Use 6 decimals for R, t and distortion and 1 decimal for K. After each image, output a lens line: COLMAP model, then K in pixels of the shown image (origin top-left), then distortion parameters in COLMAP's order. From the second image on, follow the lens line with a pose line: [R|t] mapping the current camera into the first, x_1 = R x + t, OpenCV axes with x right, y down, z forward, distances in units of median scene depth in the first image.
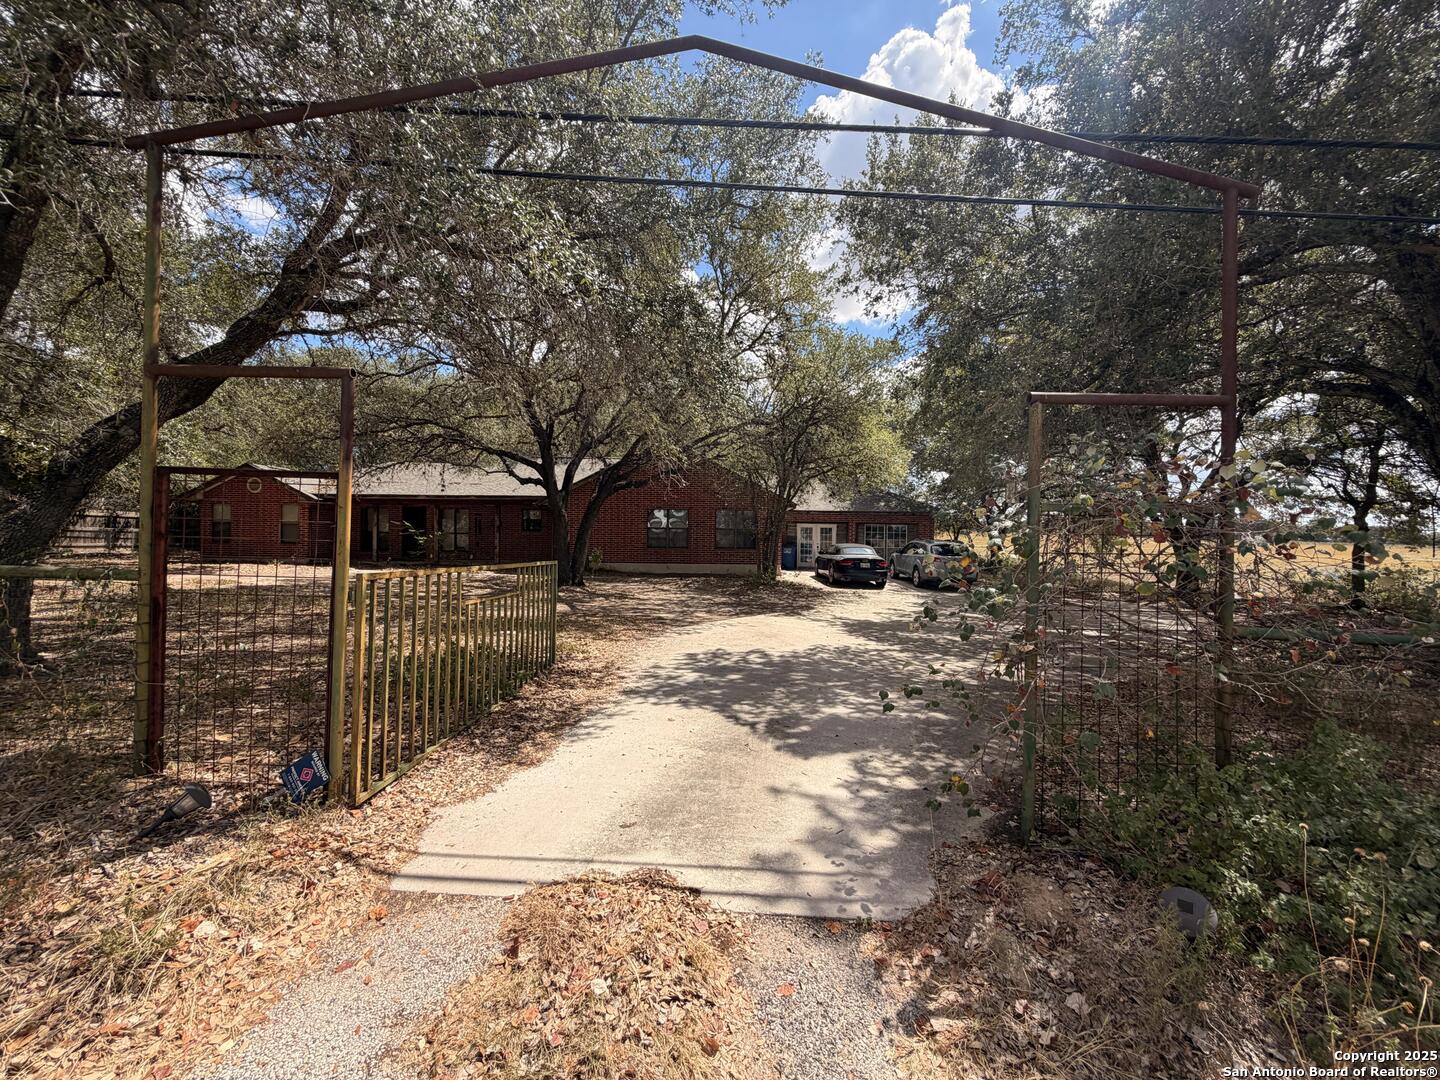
lens RADIAL K [[571.9, 0, 717.9], [0, 571.9, 542.1], [0, 0, 1]] dist [0.001466, 0.000195]
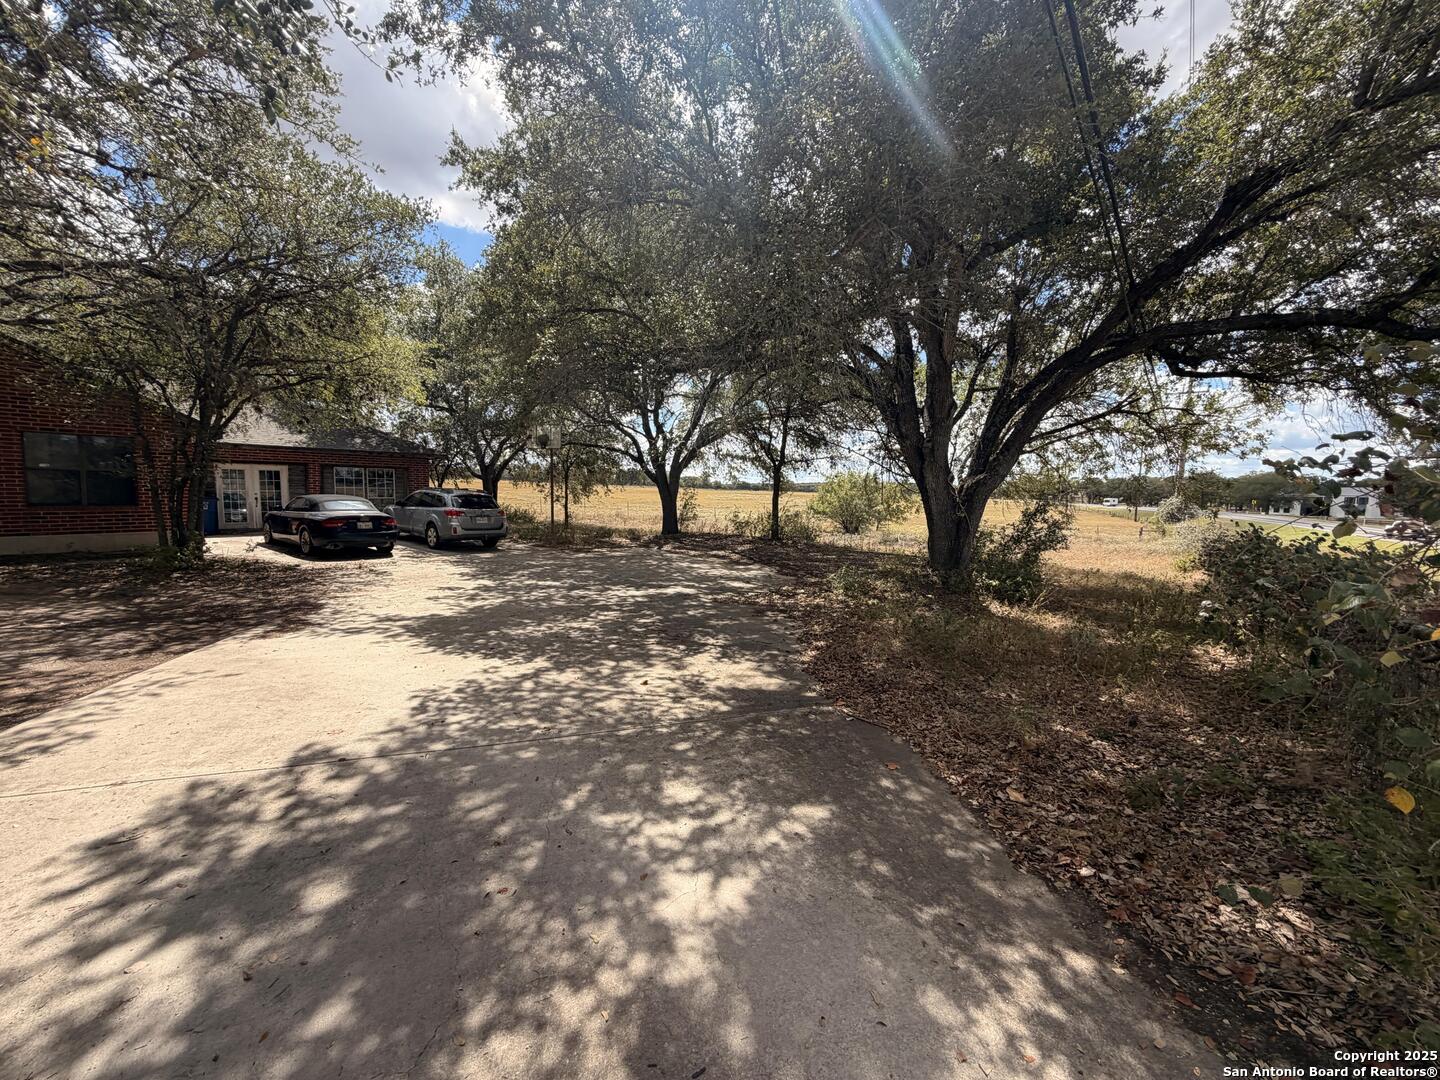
lens RADIAL K [[571.9, 0, 725.4], [0, 571.9, 544.2], [0, 0, 1]] dist [0.001466, 0.000195]
pose [[0.615431, -0.078079, 0.784314, -0.028584], [-0.000565, 0.995037, 0.099500, -0.007554], [-0.788191, -0.061678, 0.612333, 0.193293]]
